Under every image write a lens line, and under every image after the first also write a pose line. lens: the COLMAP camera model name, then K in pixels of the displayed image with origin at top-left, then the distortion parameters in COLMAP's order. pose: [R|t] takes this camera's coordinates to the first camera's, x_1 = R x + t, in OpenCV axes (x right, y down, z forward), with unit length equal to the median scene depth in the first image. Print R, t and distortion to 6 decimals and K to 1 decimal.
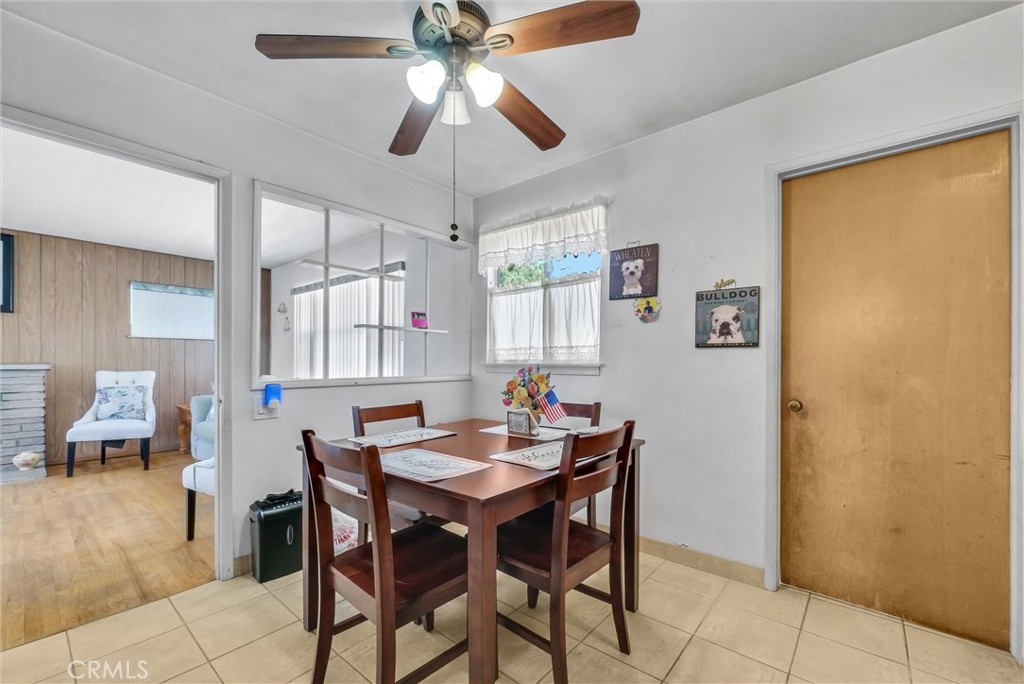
lens RADIAL K [[422.4, 0, 509.9], [0, 422.4, 363.9], [0, 0, 1]] dist [0.001823, -0.000647]
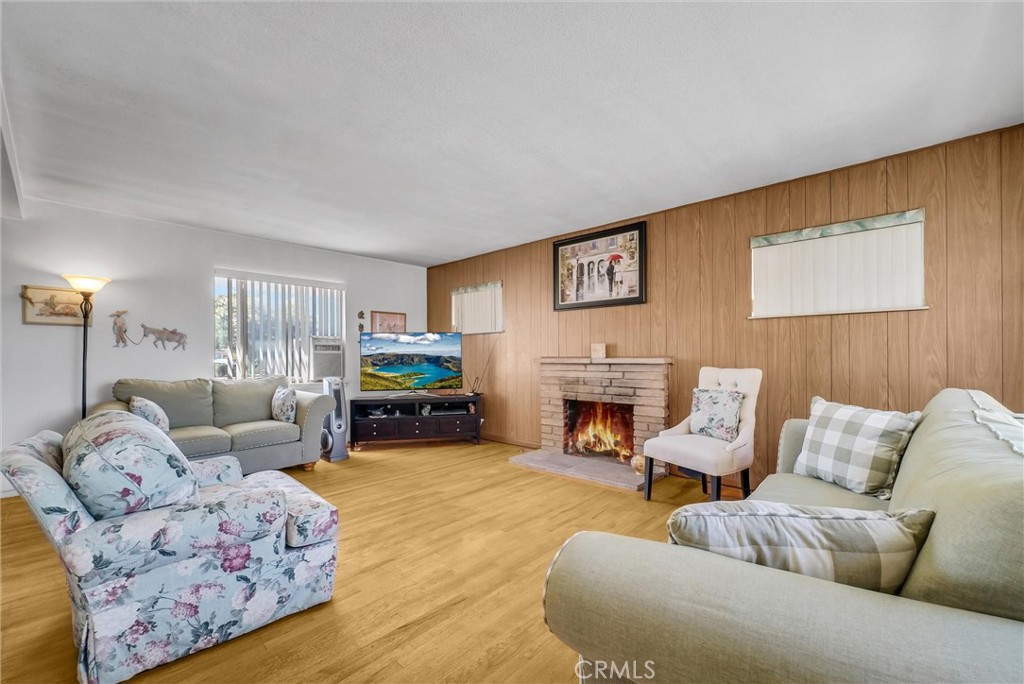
lens RADIAL K [[422.4, 0, 507.6], [0, 422.4, 351.9], [0, 0, 1]] dist [0.001823, -0.000647]
pose [[-0.038617, -0.012228, -0.999179, -0.437627], [-0.000636, 0.999925, -0.012212, -0.001432], [0.999254, 0.000164, -0.038622, 1.421896]]
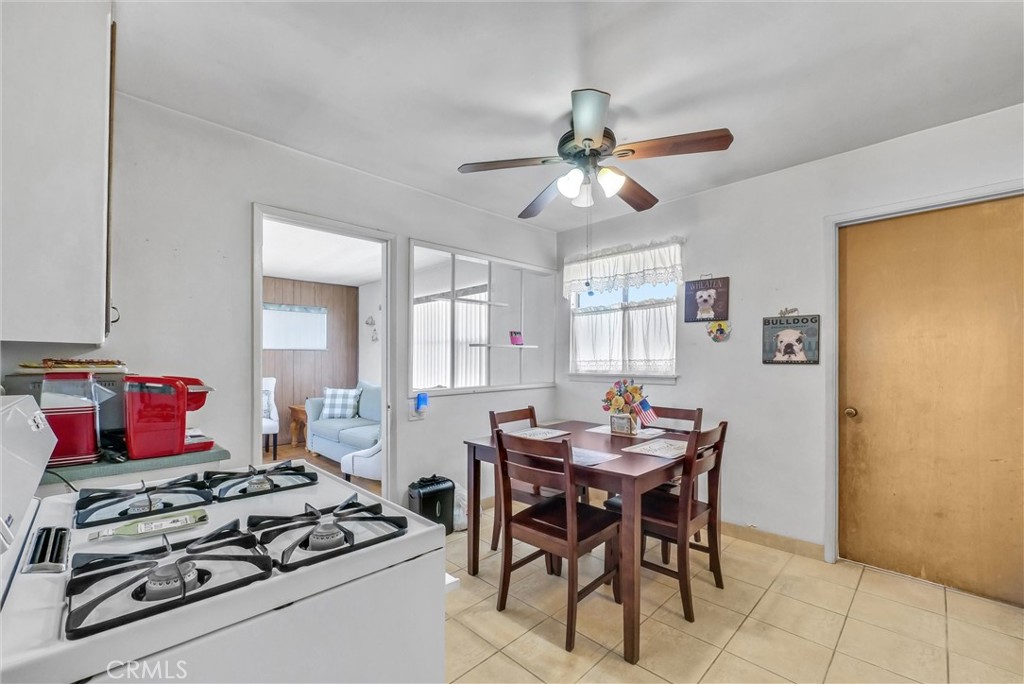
lens RADIAL K [[422.4, 0, 505.1], [0, 422.4, 363.5], [0, 0, 1]] dist [0.001823, -0.000647]
pose [[0.995894, -0.005815, -0.090344, -0.191140], [0.006022, 0.999980, 0.002015, -0.046253], [0.090330, -0.002551, 0.995909, -0.280290]]
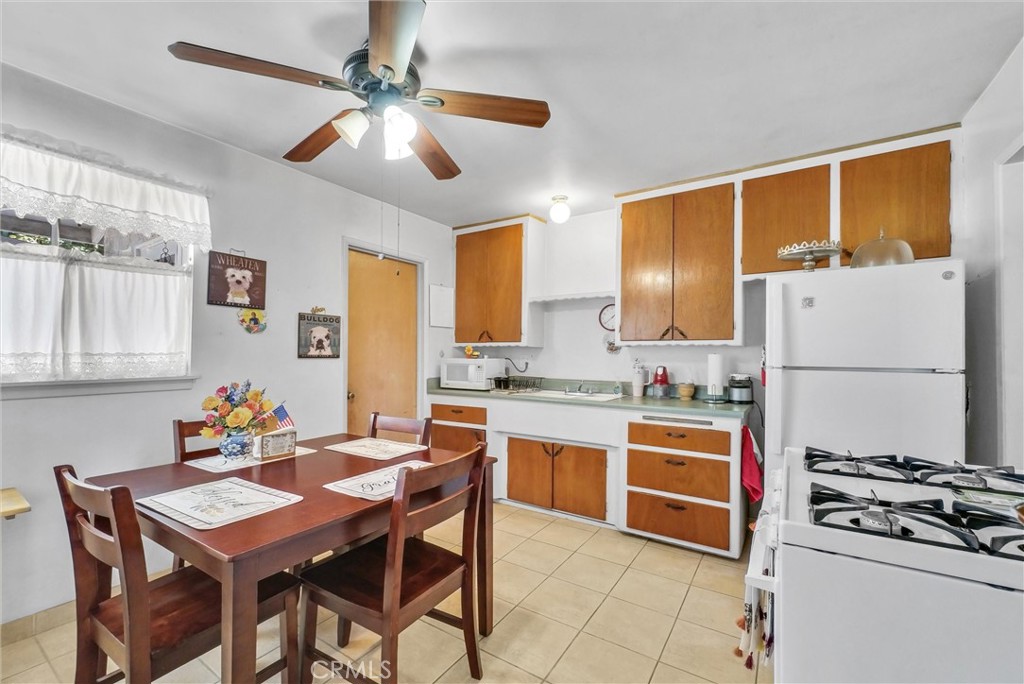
lens RADIAL K [[422.4, 0, 512.9], [0, 422.4, 350.4], [0, 0, 1]] dist [0.001823, -0.000647]
pose [[-0.129118, 0.005328, 0.991615, -0.858815], [0.007012, 0.999965, -0.004460, -0.051421], [-0.991604, 0.006377, -0.129151, 0.550865]]
